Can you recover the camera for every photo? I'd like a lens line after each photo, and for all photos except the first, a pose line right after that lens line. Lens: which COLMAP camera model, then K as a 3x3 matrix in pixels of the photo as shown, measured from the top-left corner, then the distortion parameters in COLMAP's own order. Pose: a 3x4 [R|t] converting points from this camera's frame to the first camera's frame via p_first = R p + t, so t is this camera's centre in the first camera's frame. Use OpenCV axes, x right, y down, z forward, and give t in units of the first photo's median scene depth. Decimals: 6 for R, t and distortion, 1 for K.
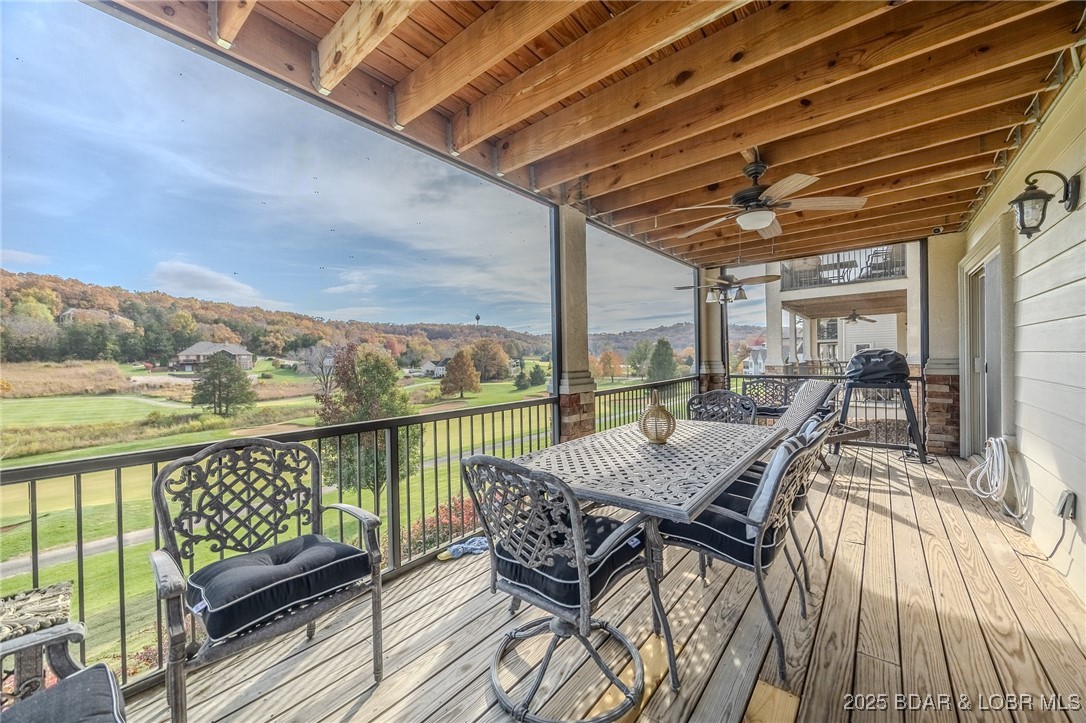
lens RADIAL K [[414.1, 0, 549.3], [0, 414.1, 360.9], [0, 0, 1]] dist [-0.002206, -0.001873]
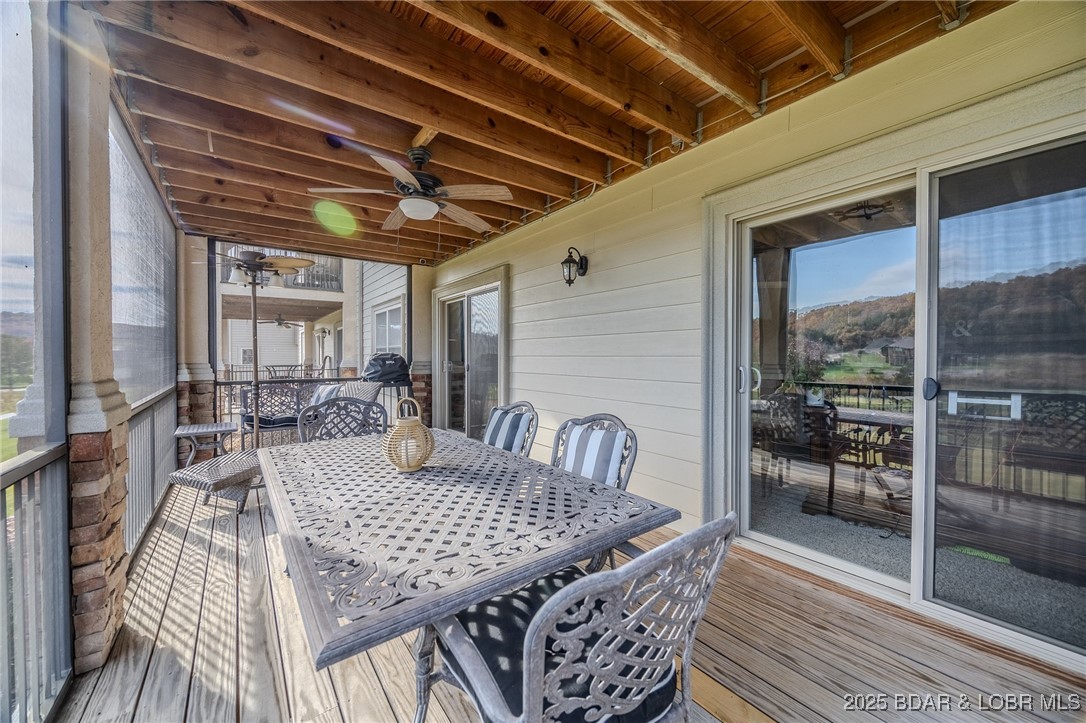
lens RADIAL K [[414.1, 0, 541.9], [0, 414.1, 362.8], [0, 0, 1]] dist [-0.002206, -0.001873]
pose [[0.253222, 0.004745, 0.967397, -0.205682], [0.002917, 0.999980, -0.005668, 0.006916], [-0.967404, 0.004257, 0.253203, 0.312697]]
